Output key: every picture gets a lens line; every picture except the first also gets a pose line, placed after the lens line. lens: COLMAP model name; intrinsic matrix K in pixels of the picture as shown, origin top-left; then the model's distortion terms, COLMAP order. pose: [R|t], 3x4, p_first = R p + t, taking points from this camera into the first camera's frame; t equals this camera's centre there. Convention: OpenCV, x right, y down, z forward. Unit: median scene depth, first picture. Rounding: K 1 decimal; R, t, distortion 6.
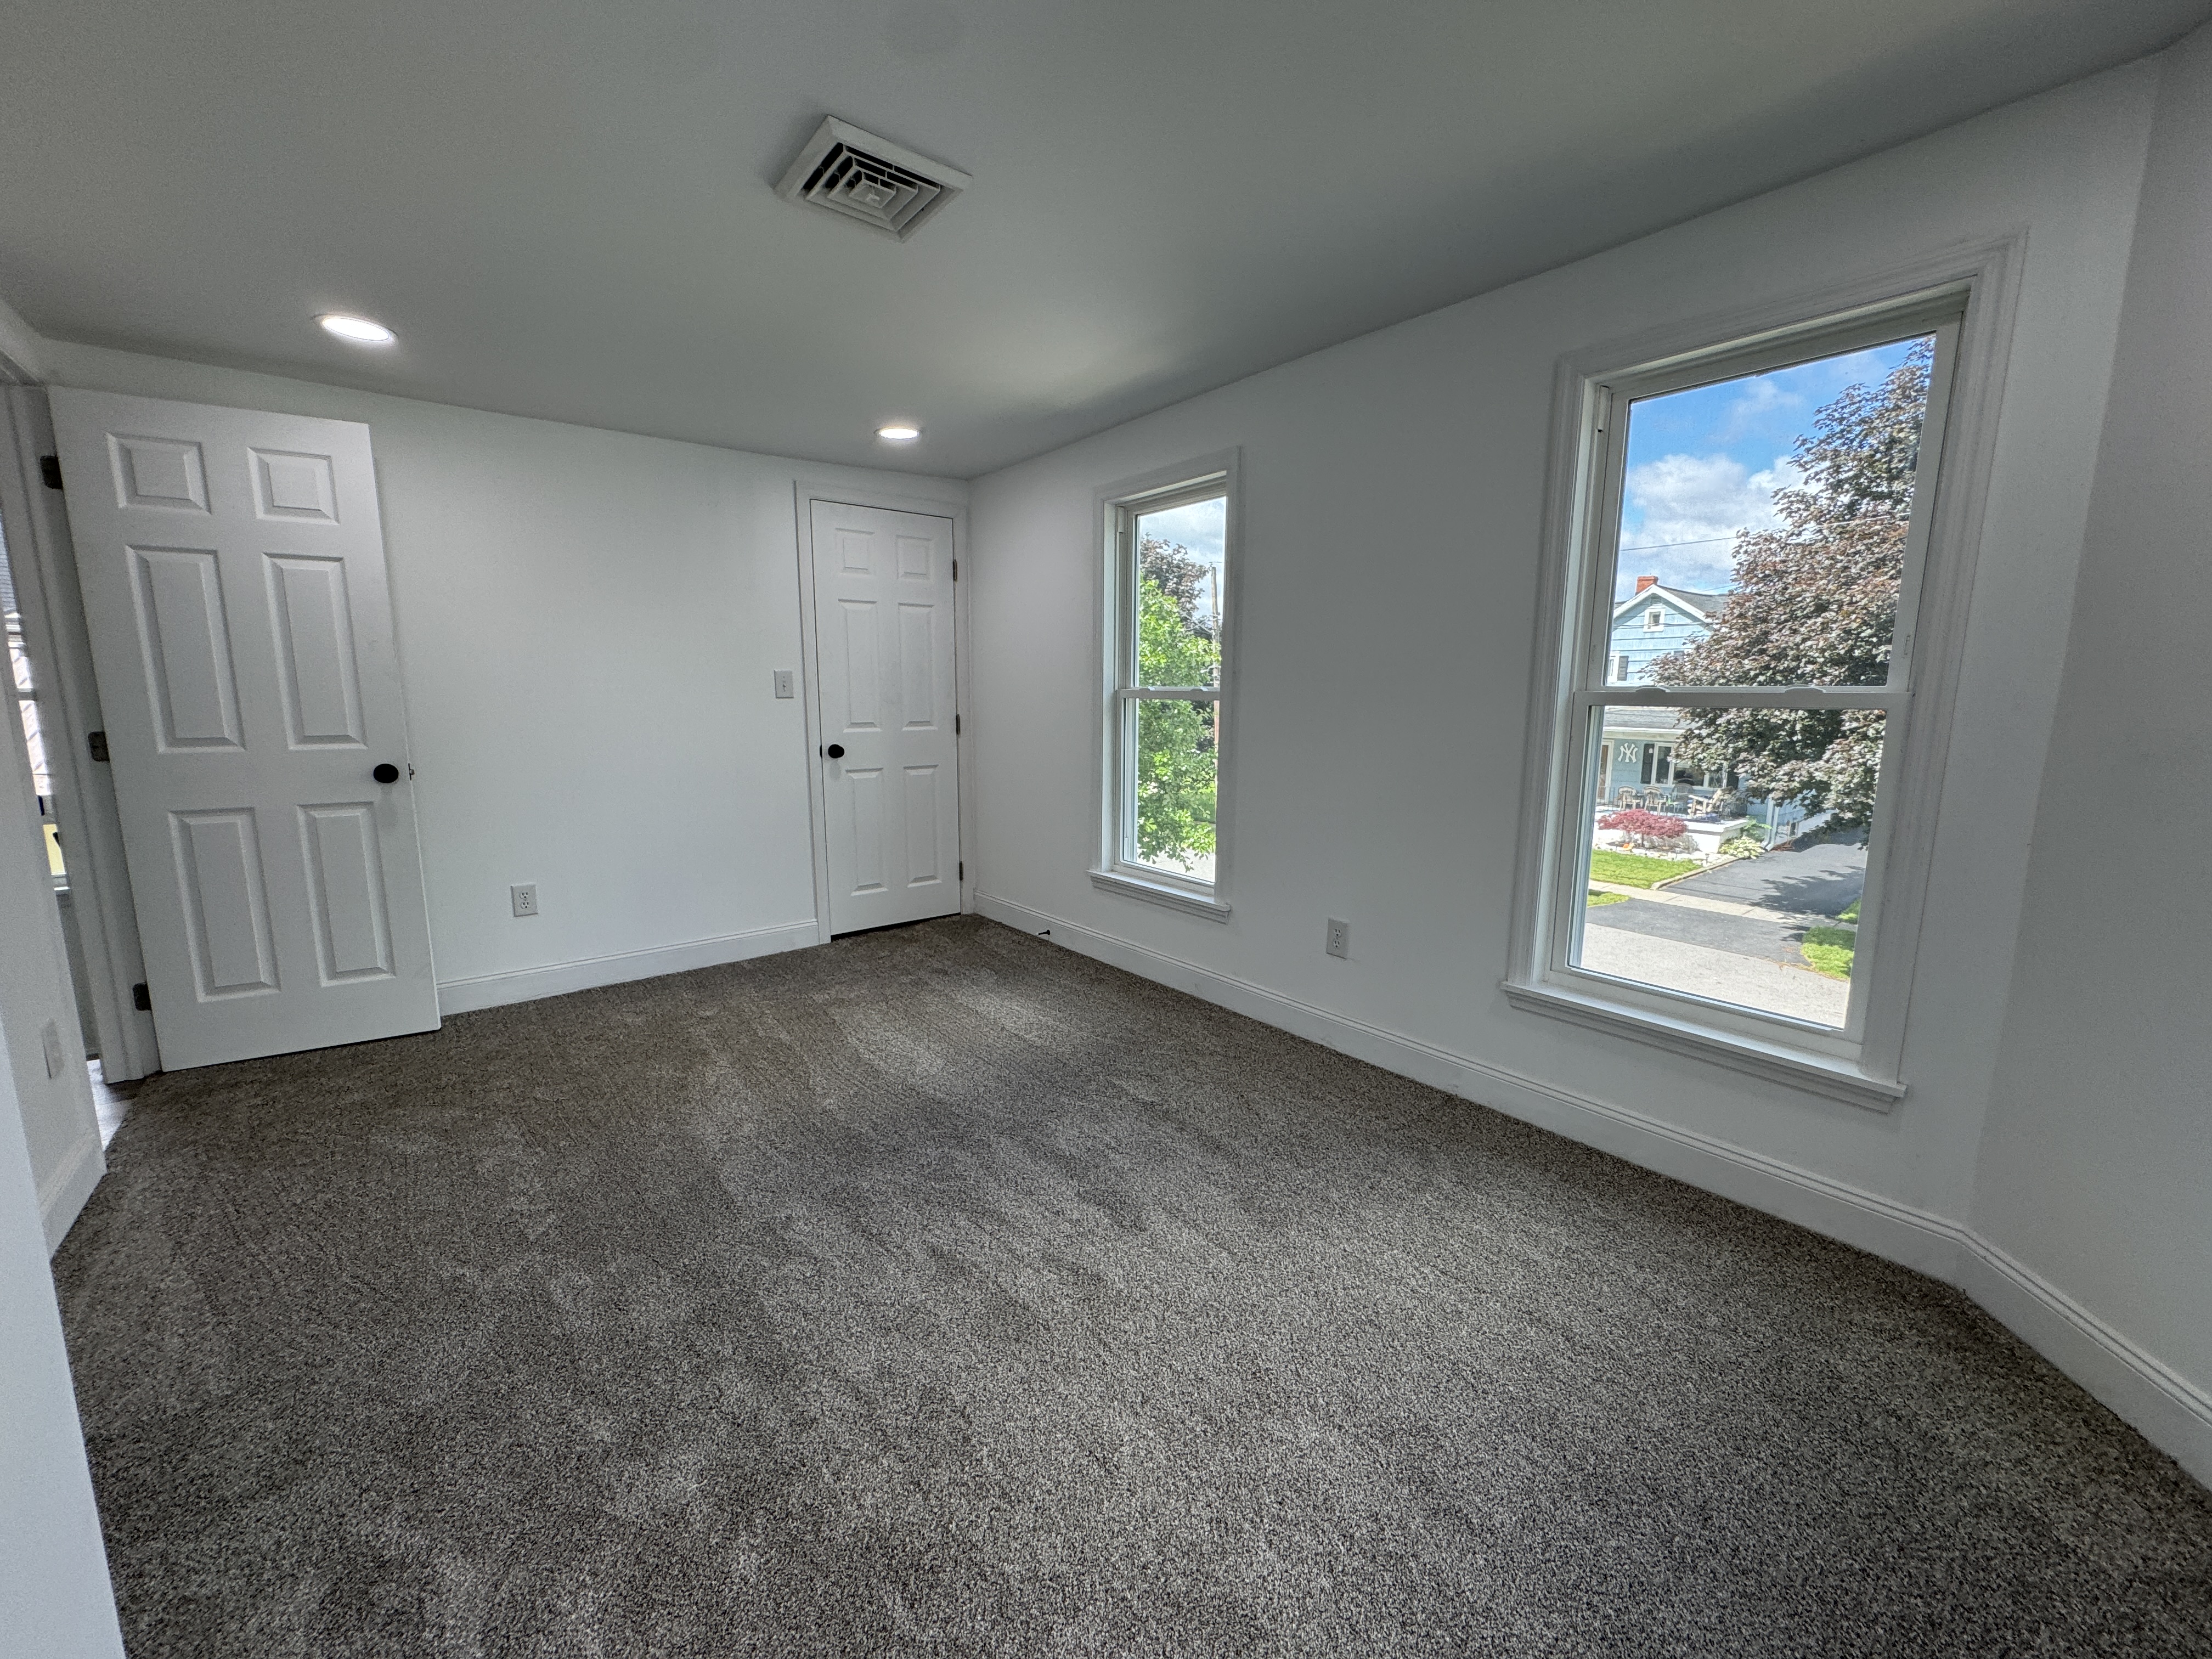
lens RADIAL K [[880.4, 0, 1107.0], [0, 880.4, 824.5], [0, 0, 1]] dist [-0.003253, 0.000580]
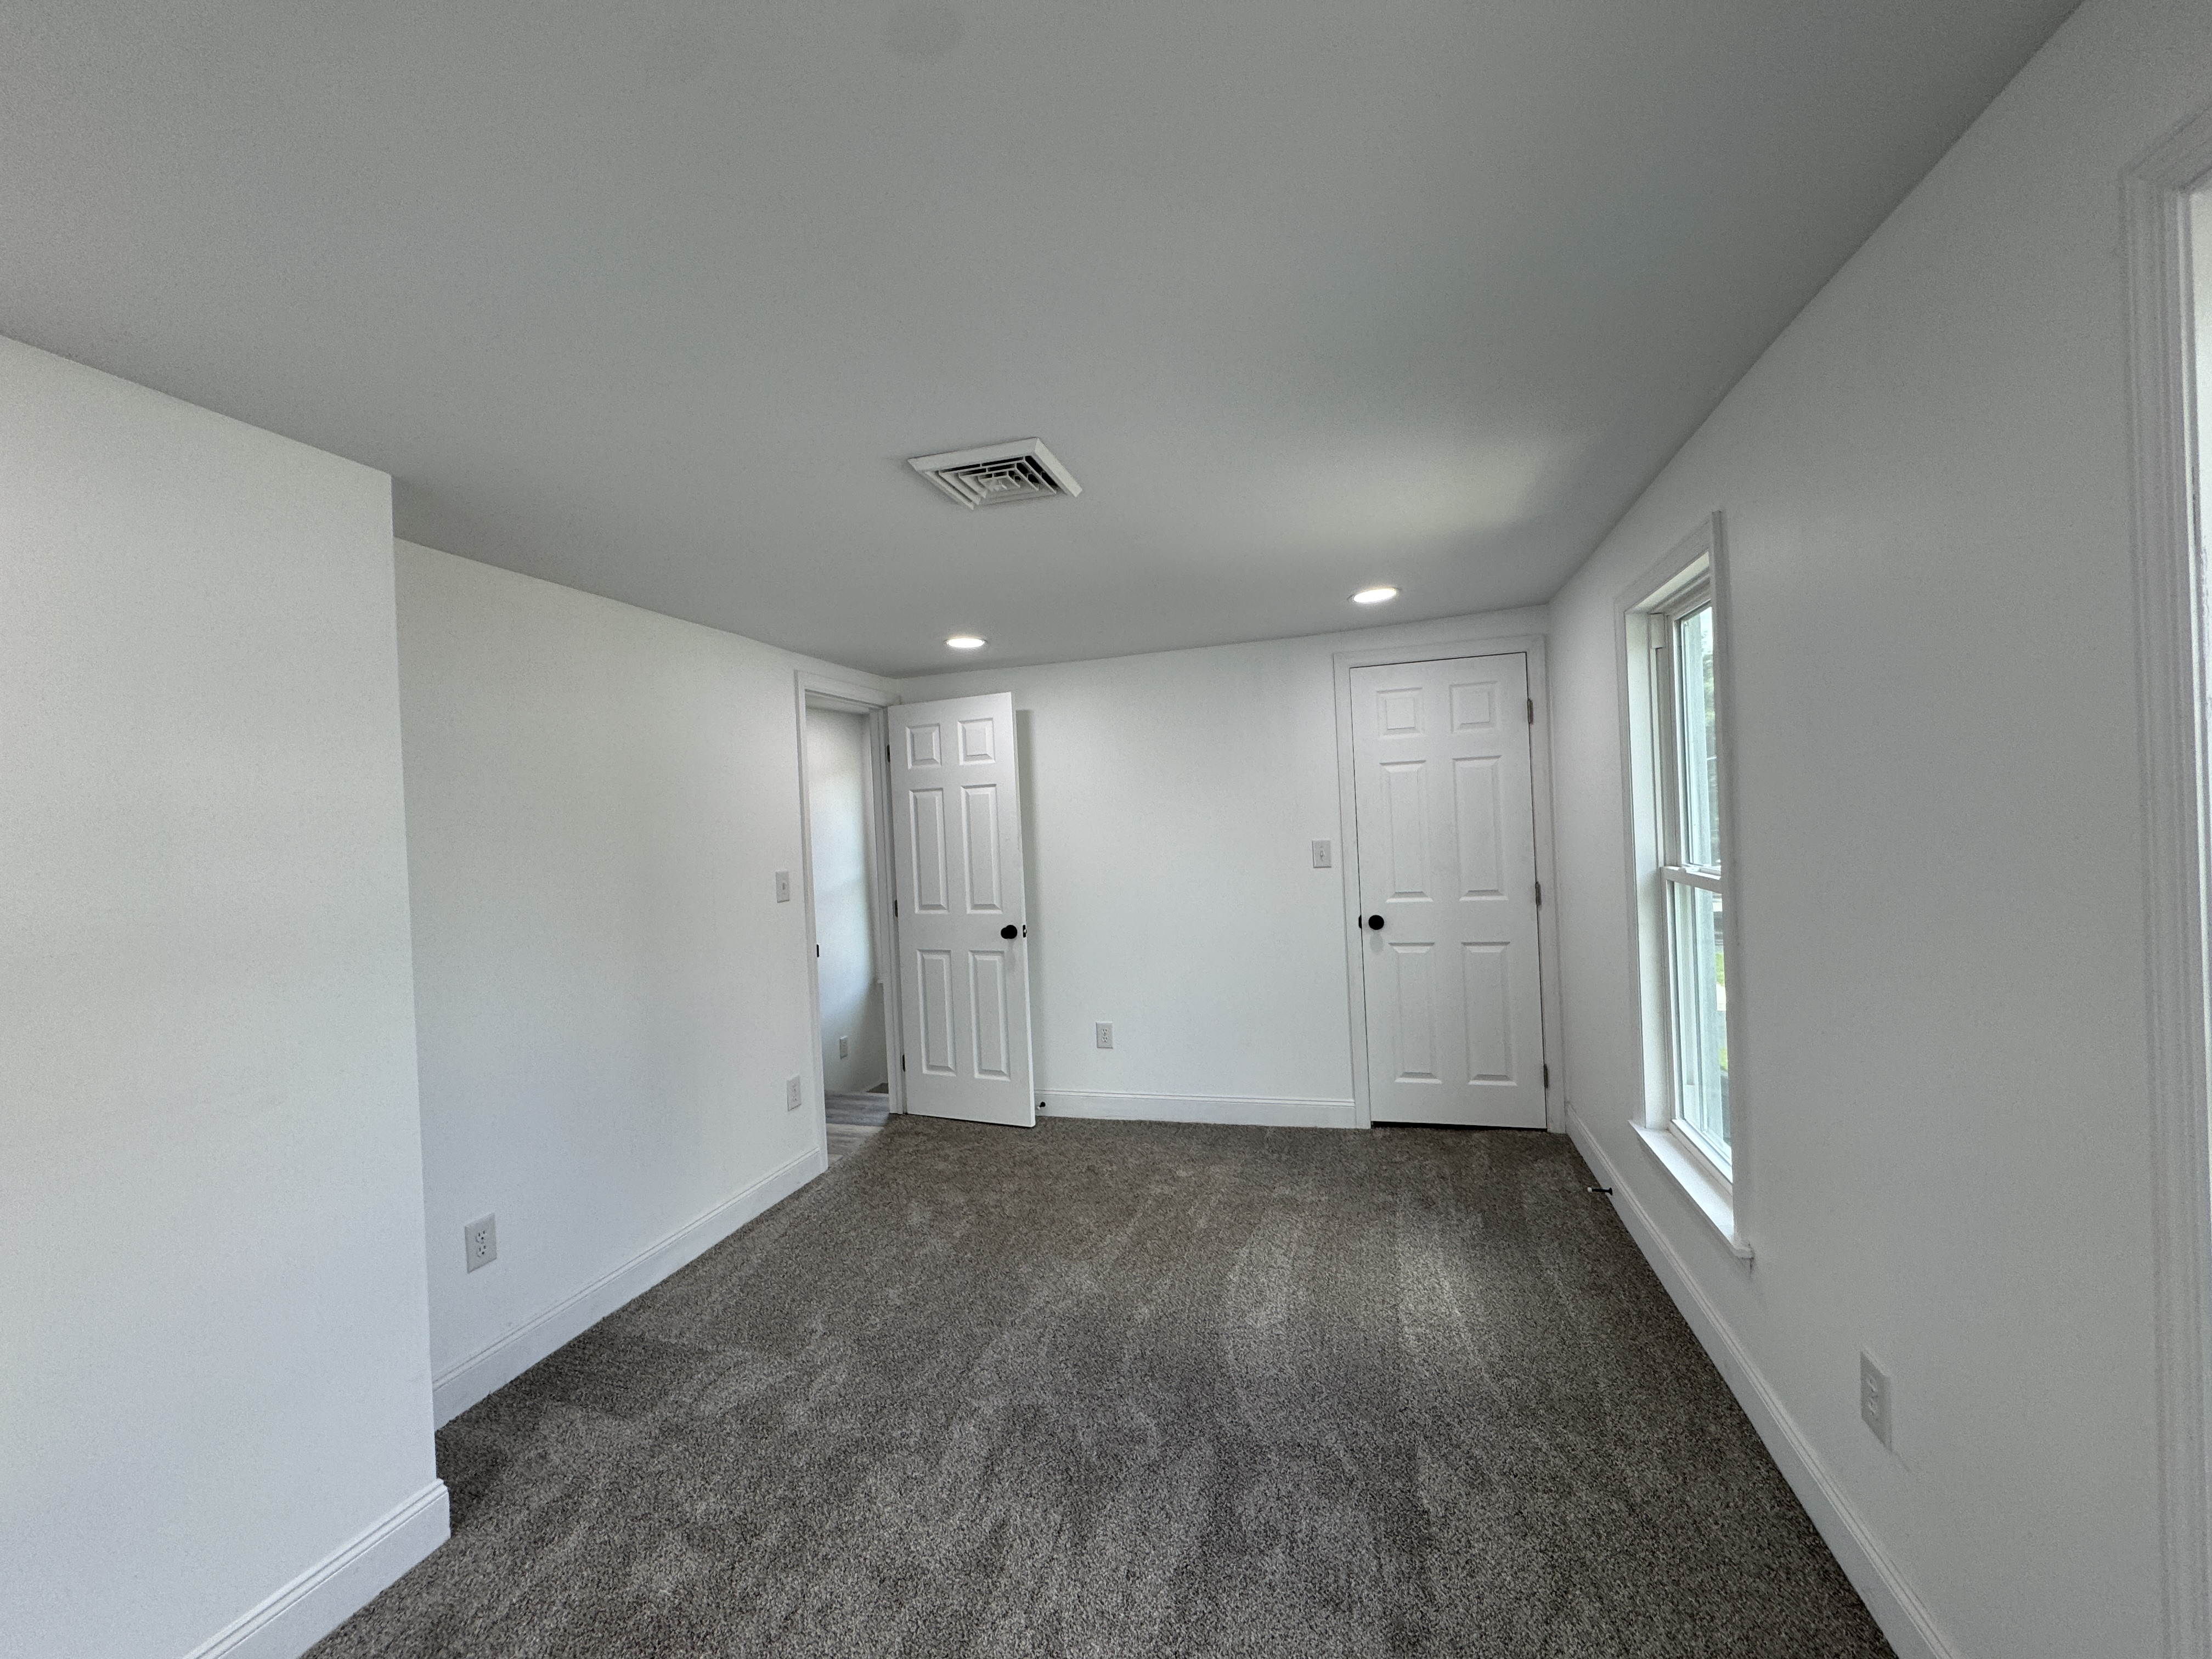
lens RADIAL K [[880.4, 0, 1097.5], [0, 880.4, 829.2], [0, 0, 1]] dist [-0.003253, 0.000580]
pose [[0.575123, -0.023536, -0.817728, 0.342494], [-0.075442, 0.993801, -0.081663, -0.097955], [0.814581, 0.108657, 0.569782, 0.250665]]
